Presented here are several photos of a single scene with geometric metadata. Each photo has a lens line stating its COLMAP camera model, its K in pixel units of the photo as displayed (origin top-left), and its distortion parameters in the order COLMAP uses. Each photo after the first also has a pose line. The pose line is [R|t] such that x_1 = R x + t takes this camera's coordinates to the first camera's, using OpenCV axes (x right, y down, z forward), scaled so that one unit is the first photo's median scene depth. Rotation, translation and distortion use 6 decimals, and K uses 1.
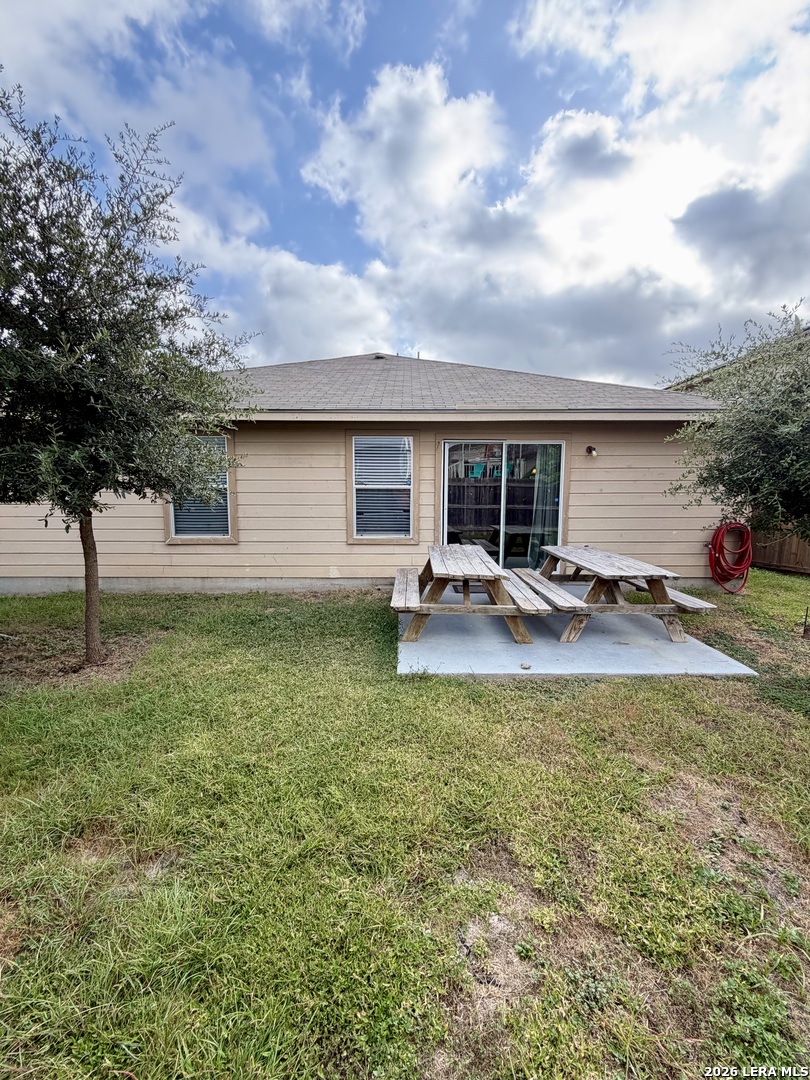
lens RADIAL K [[430.2, 0, 404.7], [0, 430.2, 539.7], [0, 0, 1]] dist [-0.000114, 0.000509]
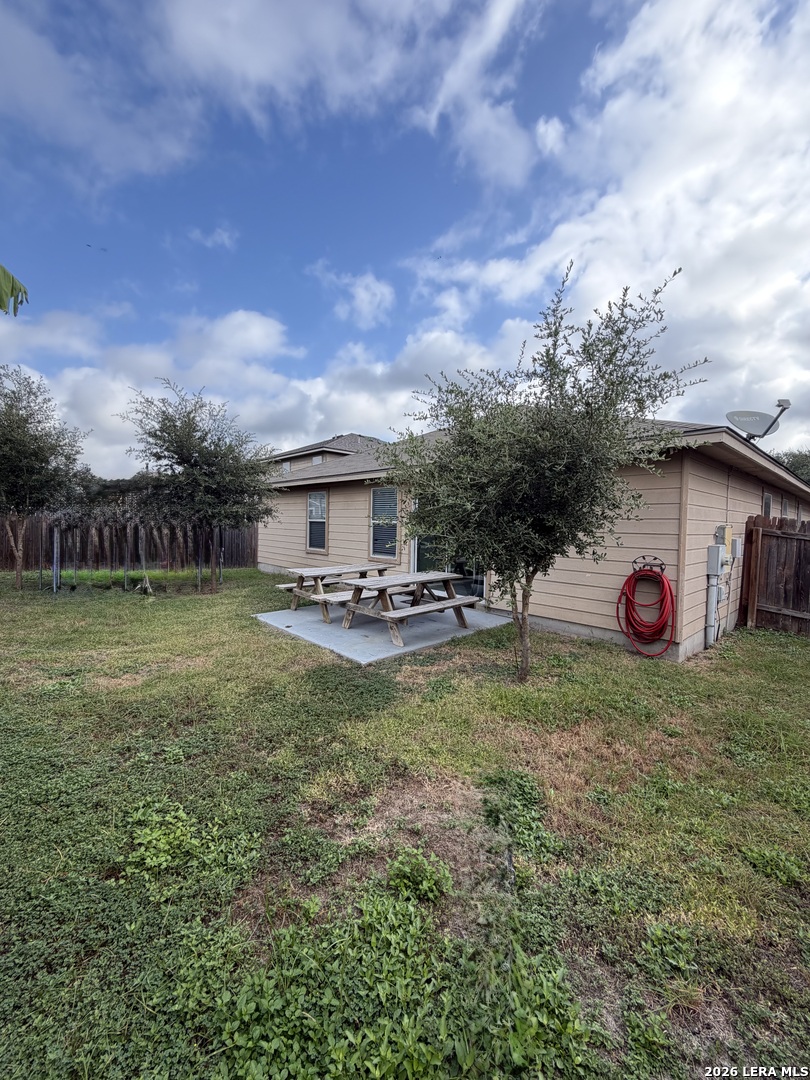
lens RADIAL K [[430.2, 0, 404.5], [0, 430.2, 541.4], [0, 0, 1]] dist [-0.000114, 0.000509]
pose [[0.655606, 0.041885, -0.753941, 1.078026], [-0.111993, 0.992811, -0.042231, -0.006207], [0.746752, 0.112123, 0.655584, 0.116953]]
